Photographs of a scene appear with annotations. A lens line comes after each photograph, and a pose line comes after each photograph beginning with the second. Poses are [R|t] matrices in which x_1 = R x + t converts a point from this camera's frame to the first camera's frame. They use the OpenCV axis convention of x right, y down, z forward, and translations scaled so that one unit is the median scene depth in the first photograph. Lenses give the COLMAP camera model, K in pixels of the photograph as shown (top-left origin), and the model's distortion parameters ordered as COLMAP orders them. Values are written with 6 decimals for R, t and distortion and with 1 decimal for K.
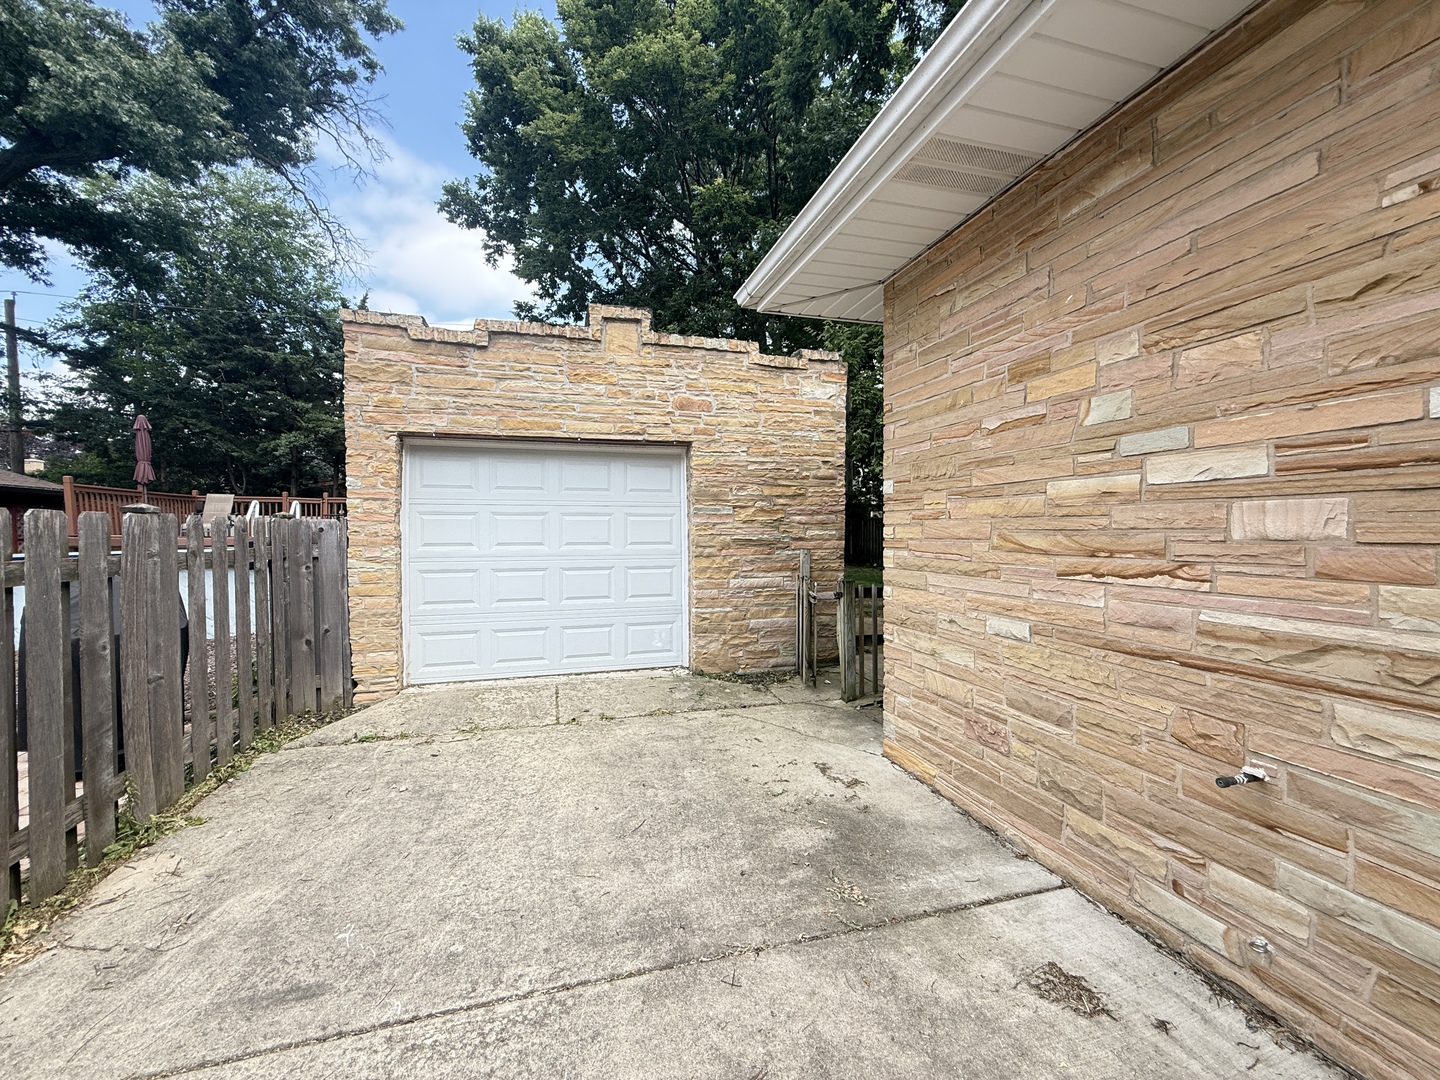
lens RADIAL K [[569.6, 0, 714.2], [0, 569.6, 540.1], [0, 0, 1]] dist [-0.007707, -0.000177]
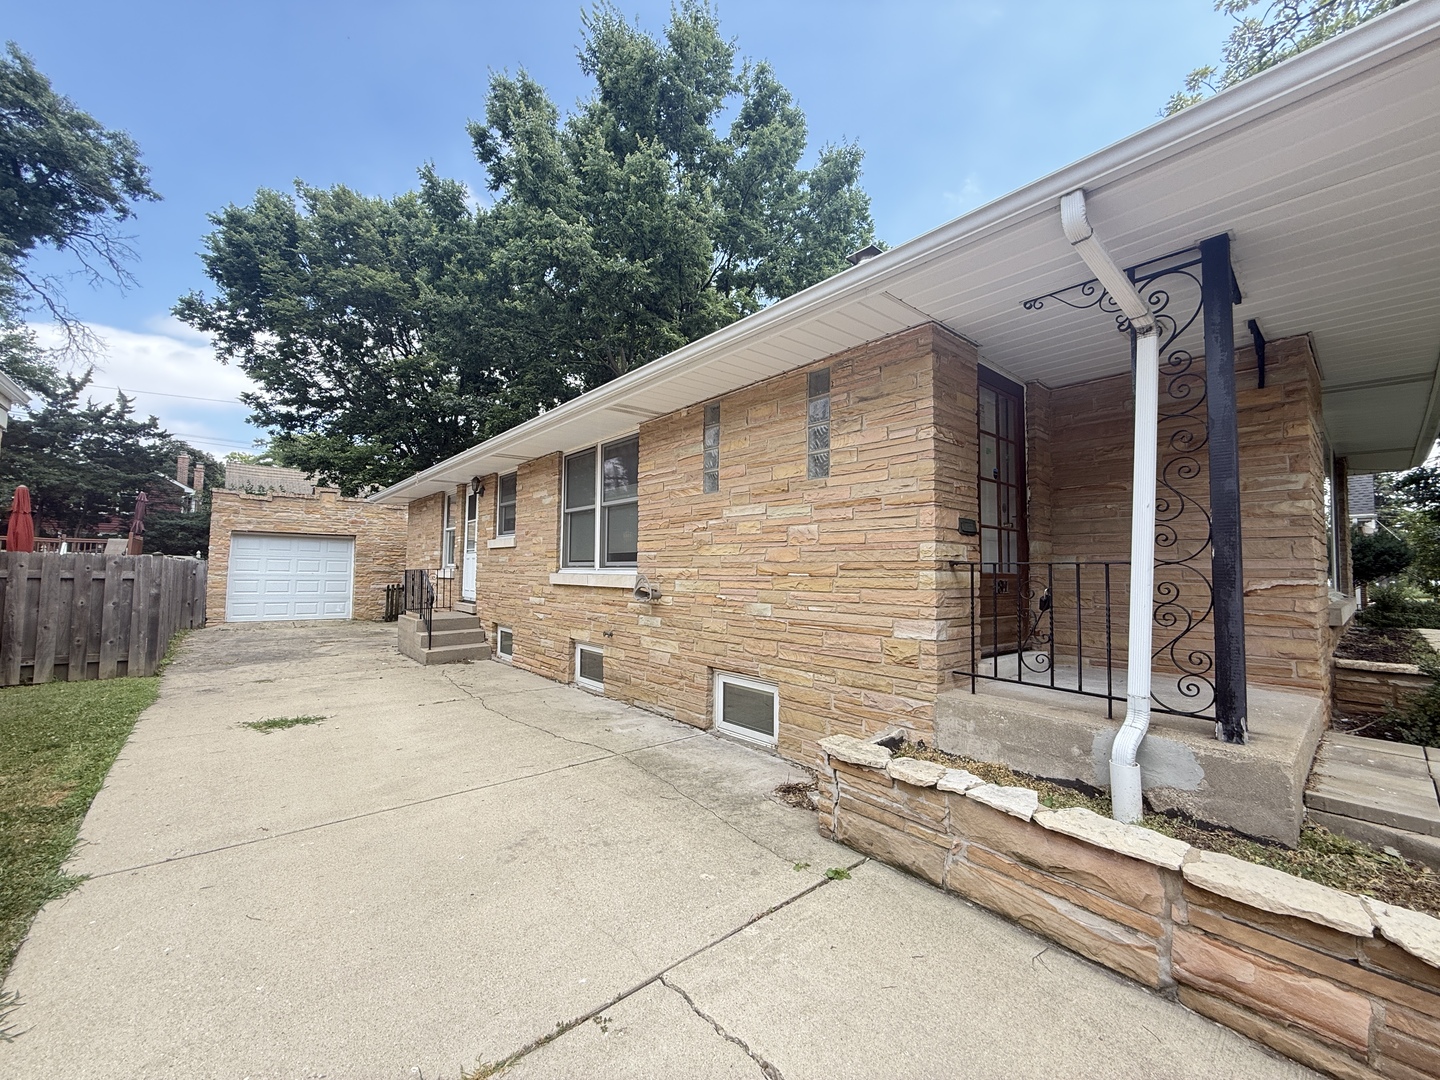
lens RADIAL K [[569.6, 0, 721.4], [0, 569.6, 542.5], [0, 0, 1]] dist [-0.007707, -0.000177]
pose [[0.905440, 0.038084, 0.422762, 0.128845], [-0.008342, 0.997371, -0.071981, 0.015101], [-0.424392, 0.061648, 0.903377, -0.720206]]
